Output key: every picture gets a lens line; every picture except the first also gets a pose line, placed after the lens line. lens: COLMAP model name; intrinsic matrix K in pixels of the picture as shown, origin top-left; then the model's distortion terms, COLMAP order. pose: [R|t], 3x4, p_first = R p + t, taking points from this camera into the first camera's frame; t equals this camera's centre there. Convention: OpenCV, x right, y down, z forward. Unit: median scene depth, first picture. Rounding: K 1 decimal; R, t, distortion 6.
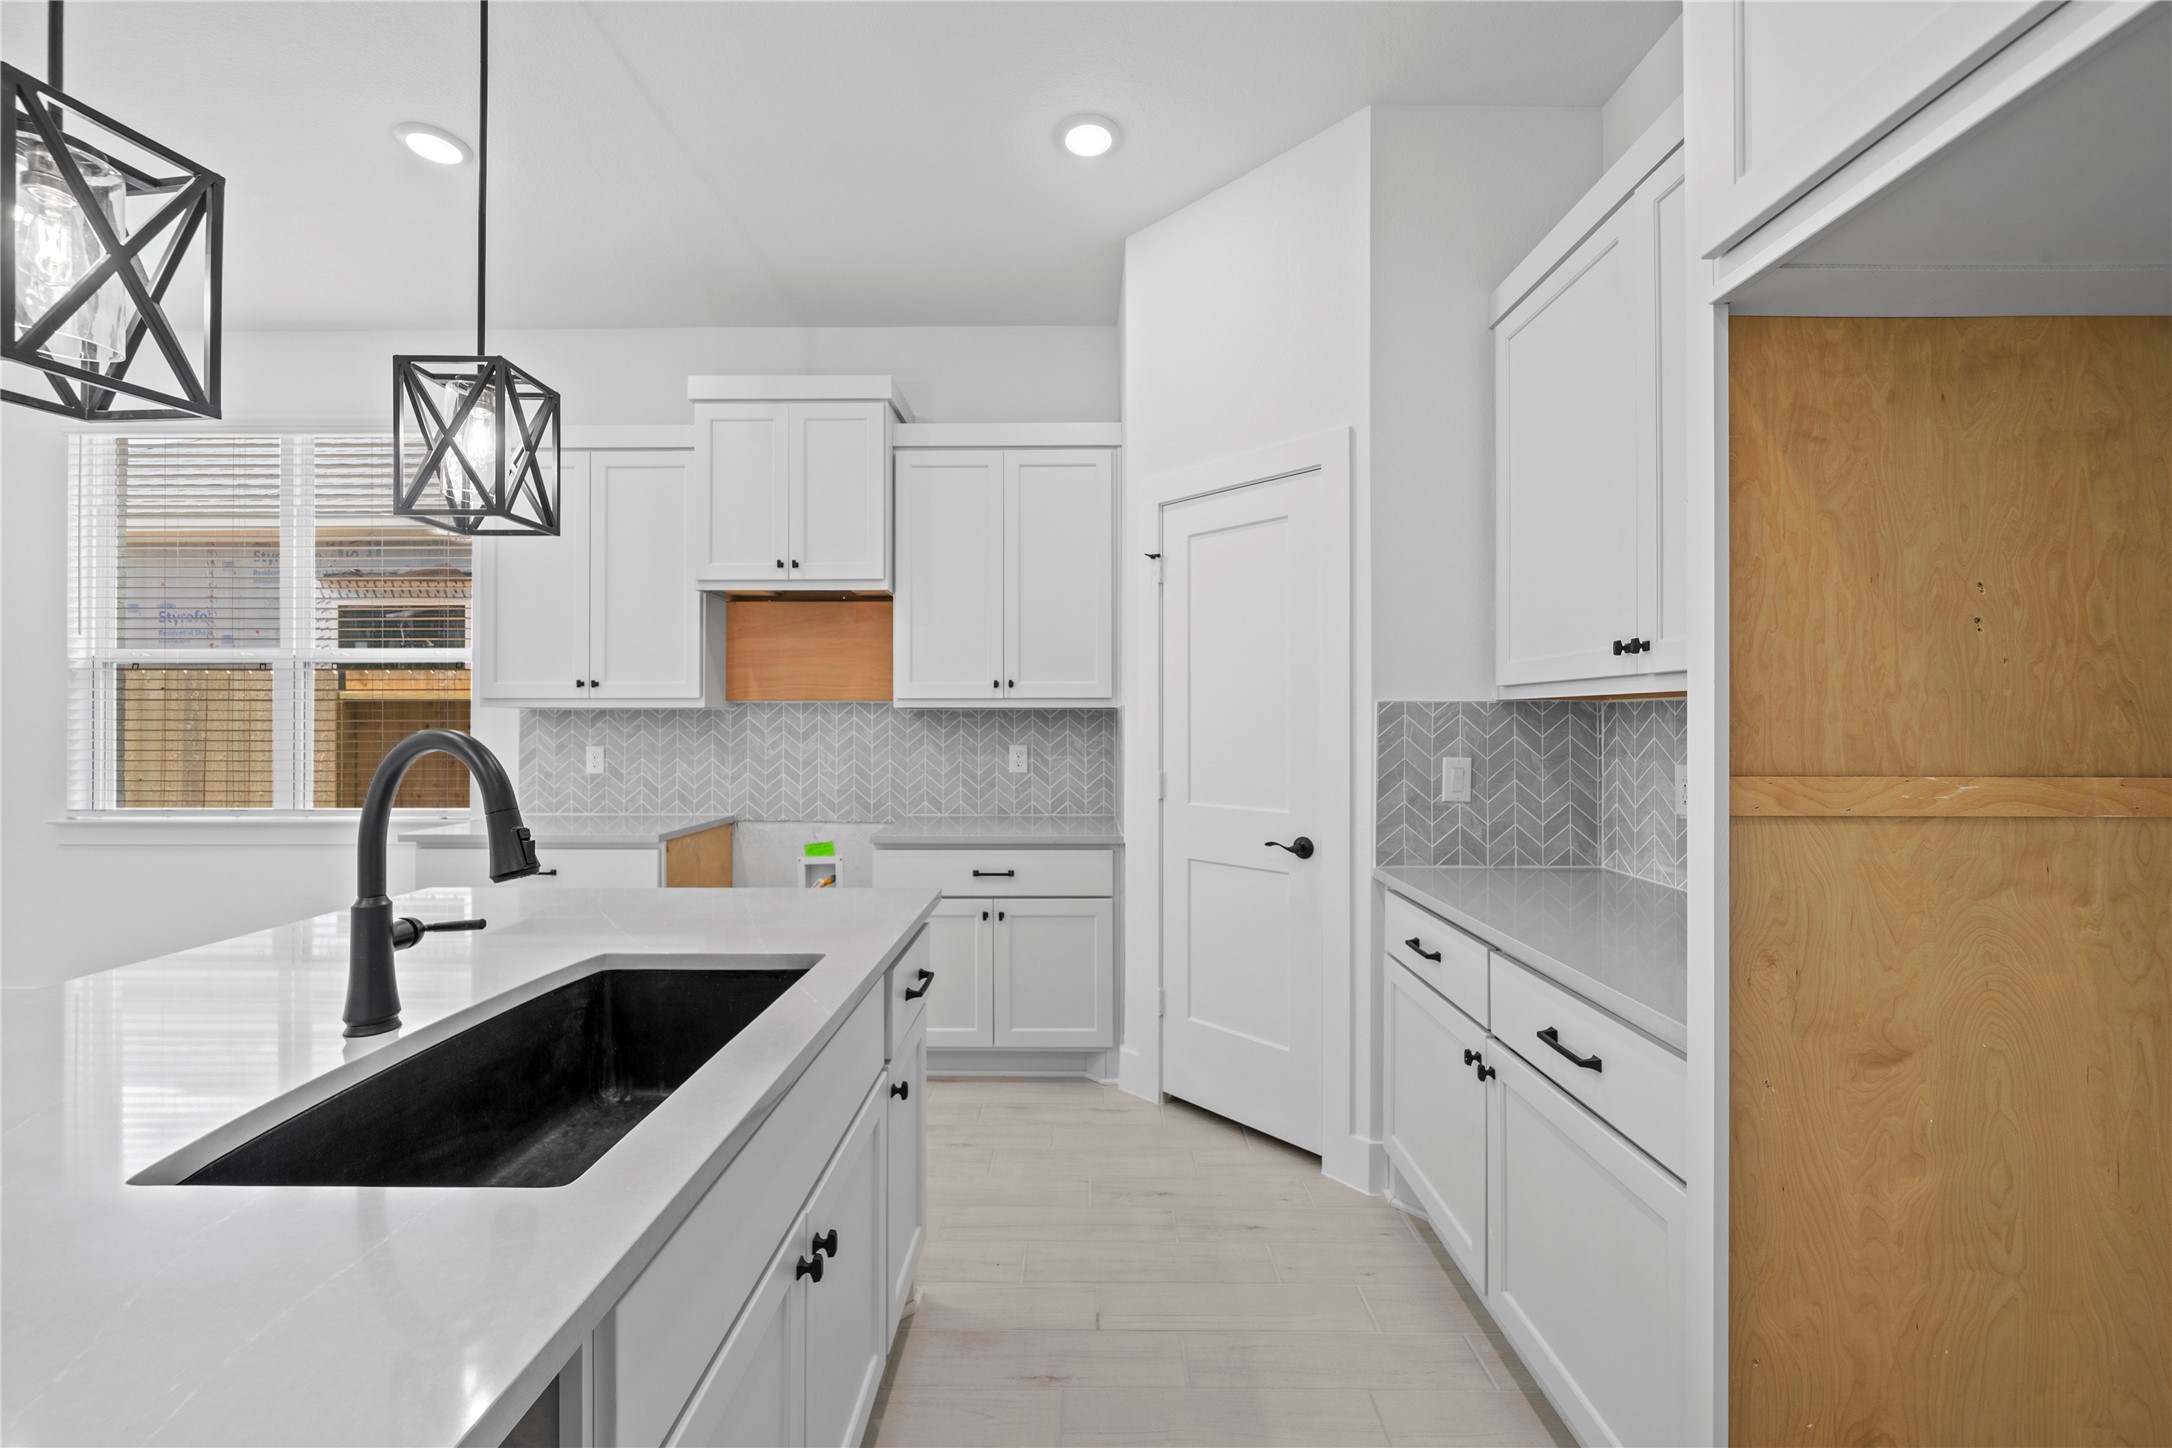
lens RADIAL K [[862.0, 0, 1080.8], [0, 862.0, 717.8], [0, 0, 1]] dist [-0.002730, -0.000182]
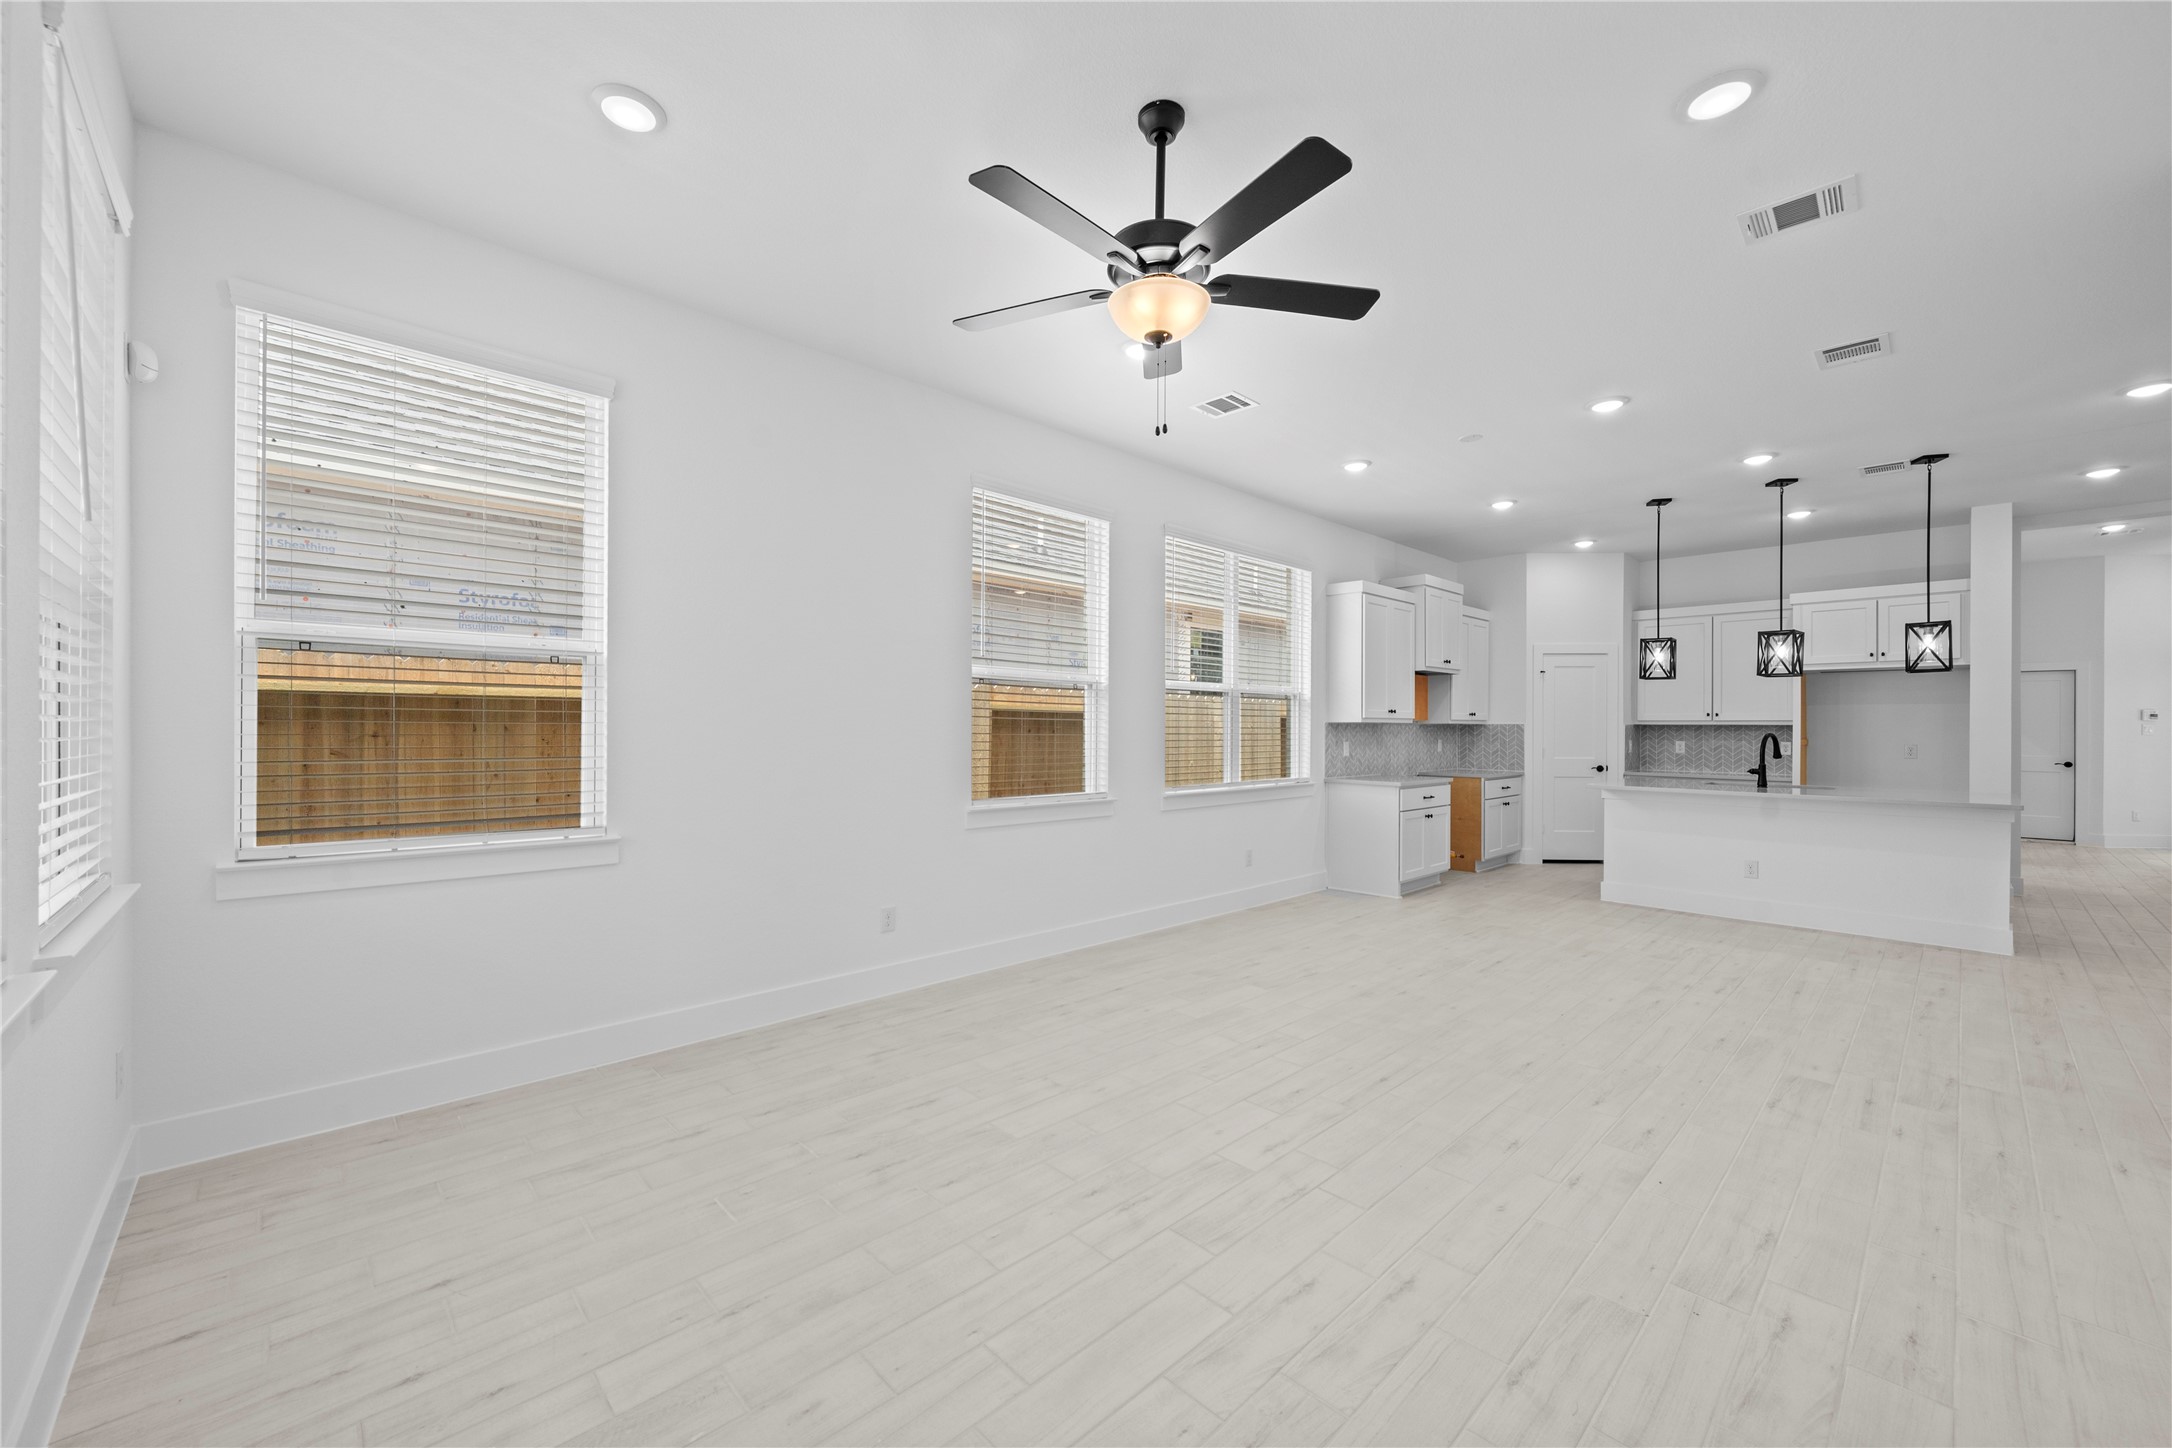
lens RADIAL K [[839.0, 0, 1073.6], [0, 839.0, 716.5], [0, 0, 1]] dist [-0.002639, -0.000099]
pose [[0.721857, 0.012715, 0.691925, -2.337203], [-0.009327, 0.999919, -0.008645, -0.001166], [-0.691979, -0.000213, 0.721918, 0.058025]]
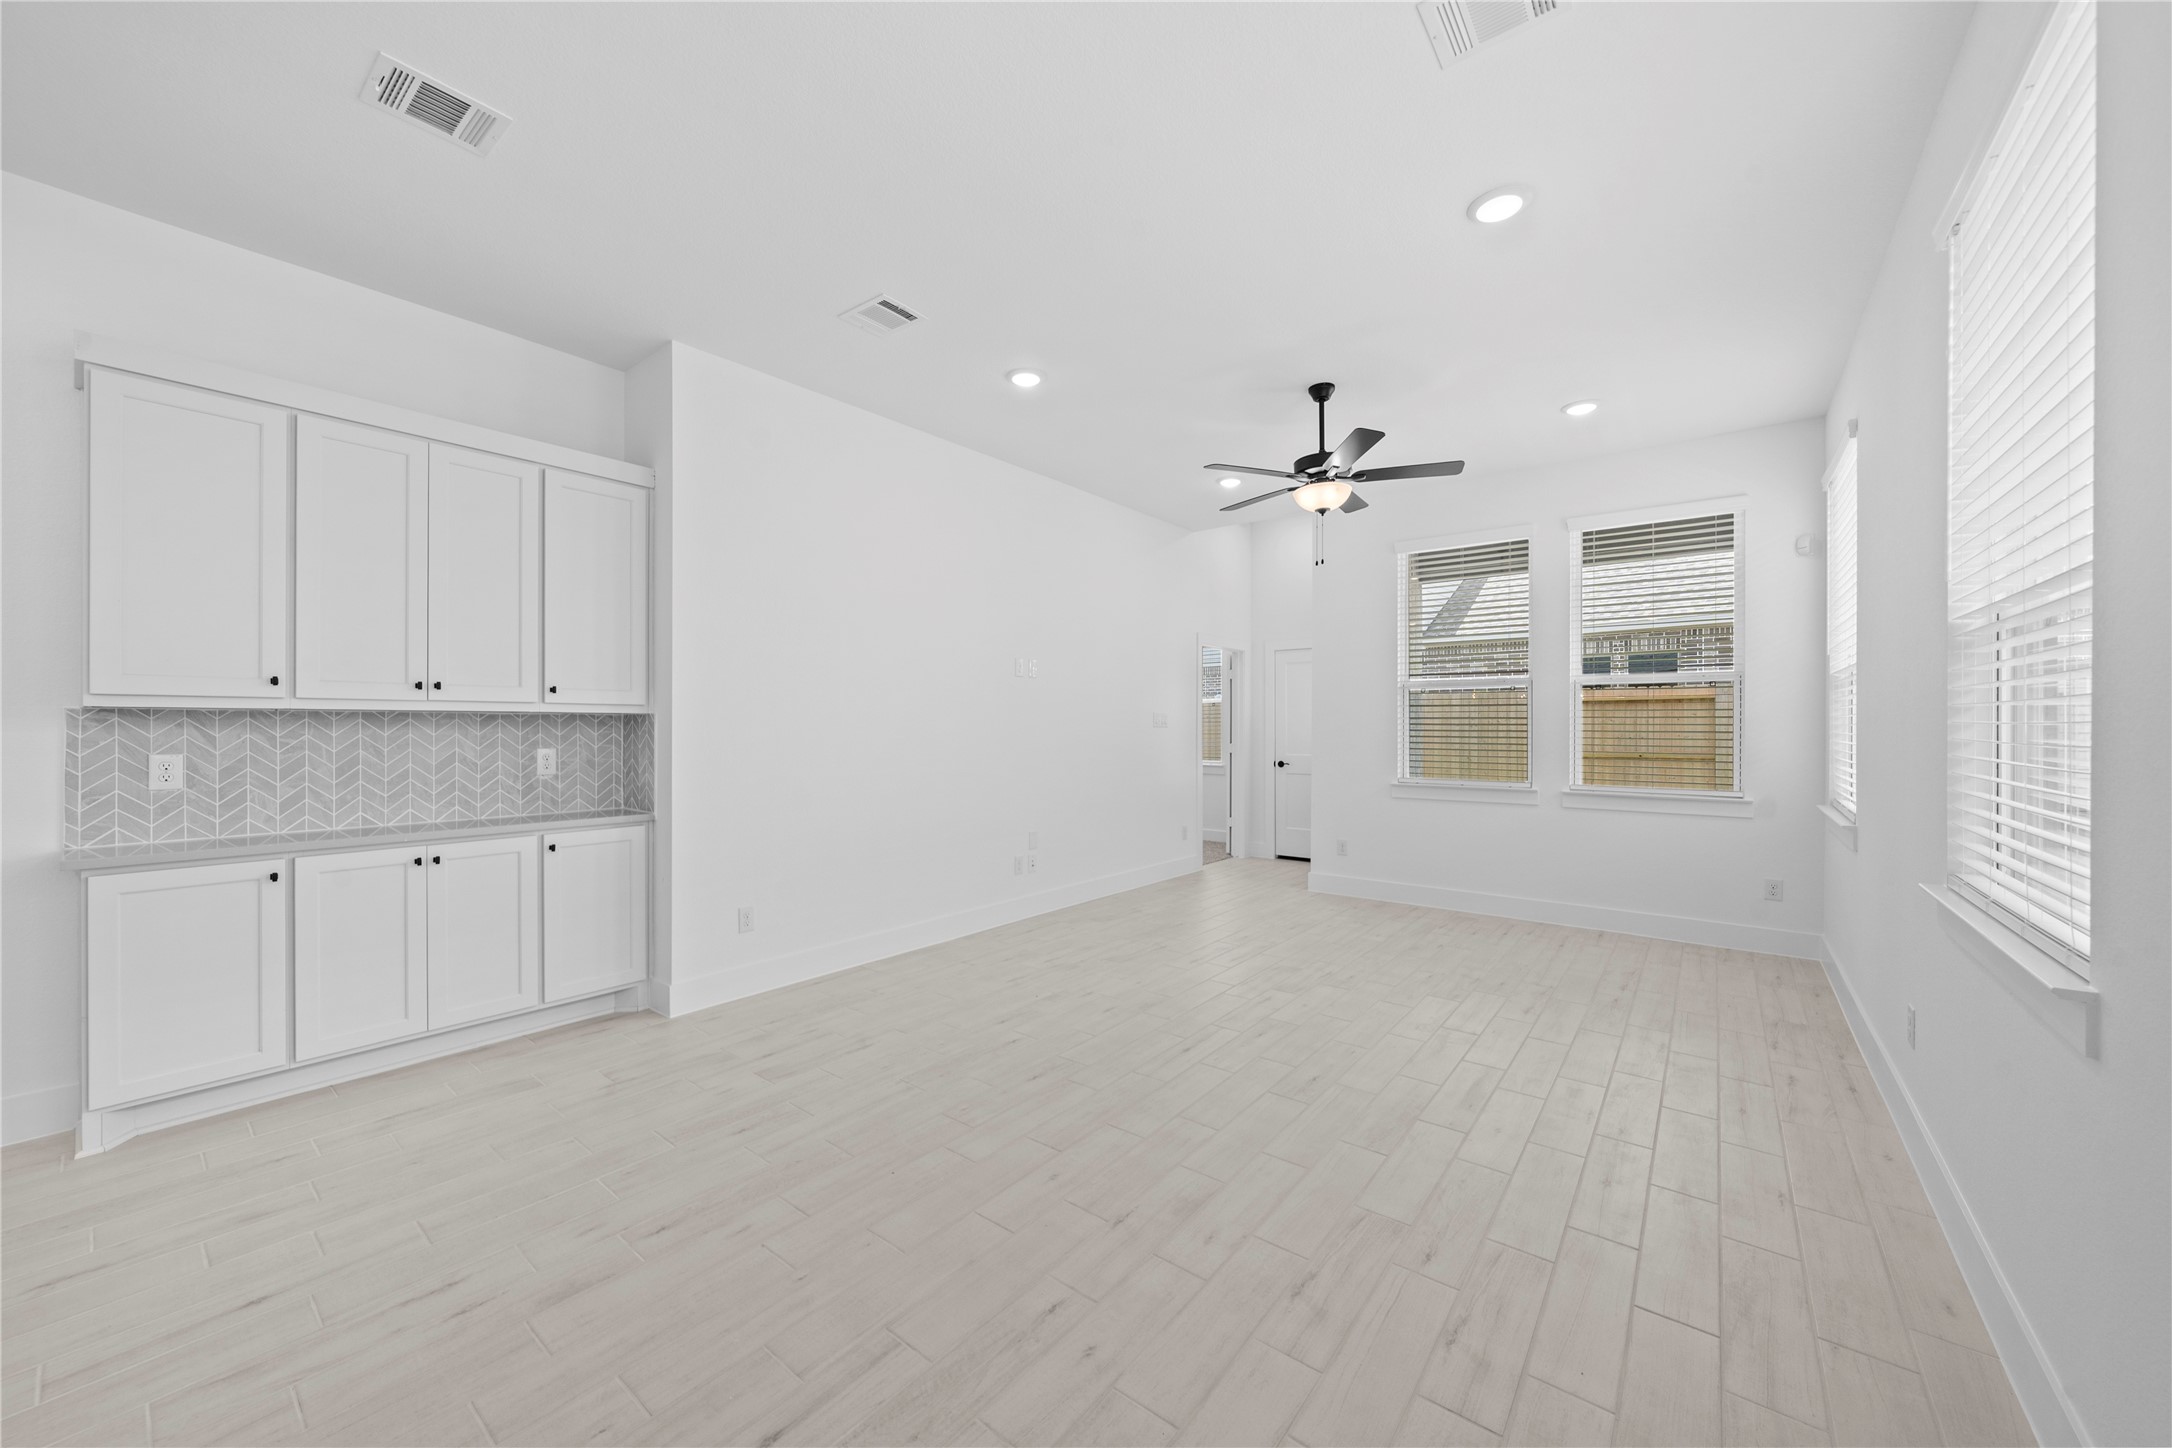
lens RADIAL K [[794.4, 0, 1075.3], [0, 794.4, 732.9], [0, 0, 1]] dist [-0.003238, -0.000162]
pose [[-0.617969, 0.007222, -0.786169, -0.785707], [0.000027, 0.999958, 0.009165, 0.003098], [0.786203, 0.005642, -0.617943, 0.880236]]
